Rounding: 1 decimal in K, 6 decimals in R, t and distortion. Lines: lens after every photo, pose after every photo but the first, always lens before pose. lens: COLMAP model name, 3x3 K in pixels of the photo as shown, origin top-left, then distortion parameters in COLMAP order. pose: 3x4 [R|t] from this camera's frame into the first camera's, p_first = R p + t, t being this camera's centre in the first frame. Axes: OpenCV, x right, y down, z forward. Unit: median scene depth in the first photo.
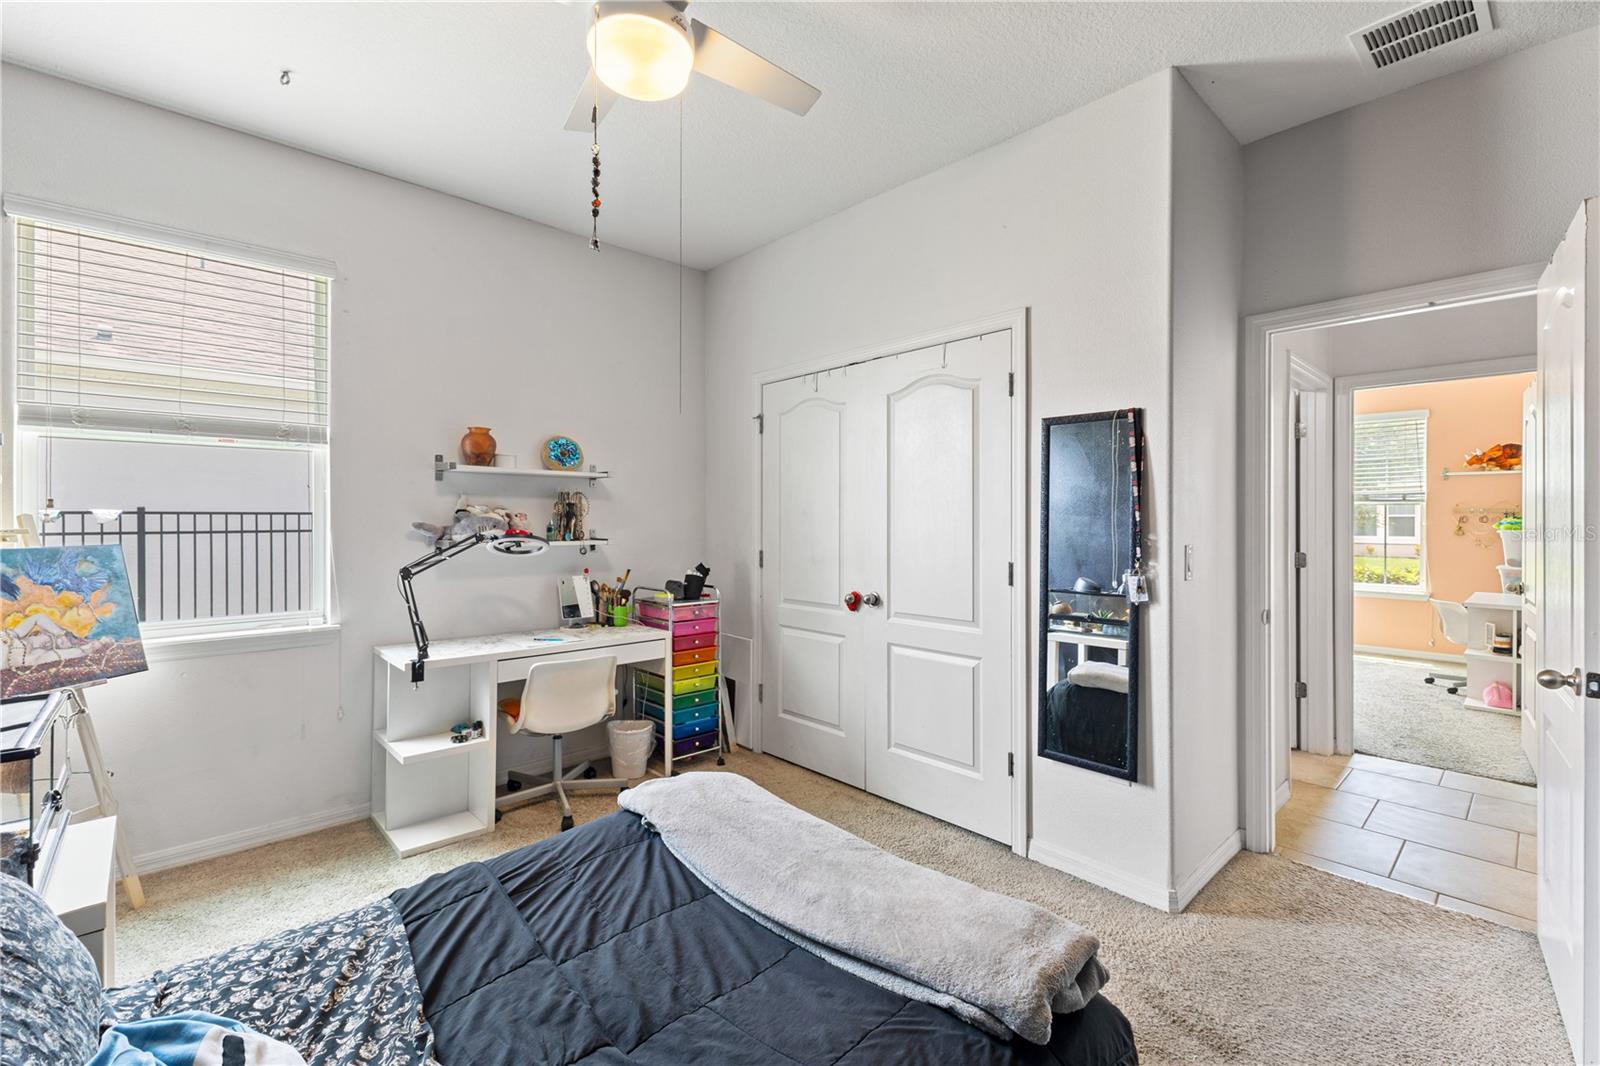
lens RADIAL K [[690.4, 0, 796.8], [0, 690.4, 530.0], [0, 0, 1]] dist [0.003974, 0.000274]
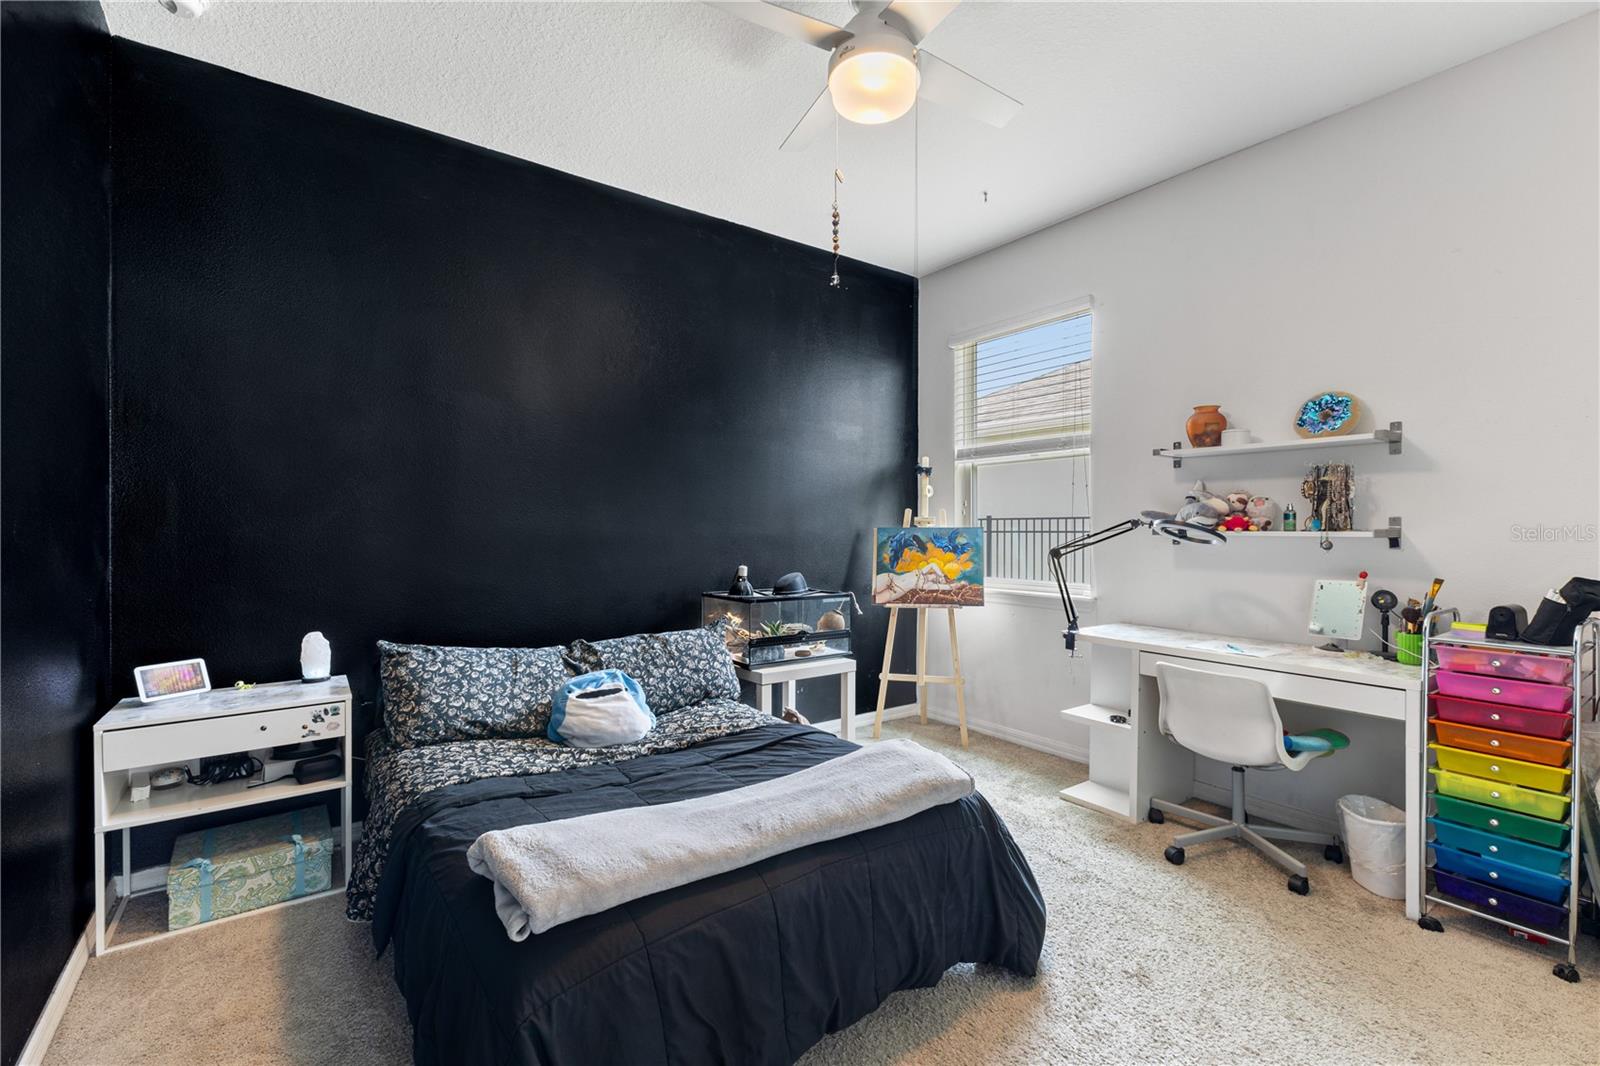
lens RADIAL K [[690.4, 0, 795.2], [0, 690.4, 528.5], [0, 0, 1]] dist [0.003974, 0.000274]
pose [[-0.128885, -0.001294, -0.991659, 0.629577], [-0.009128, 0.999958, -0.000118, 0.024996], [0.991618, 0.009037, -0.128891, 0.692659]]
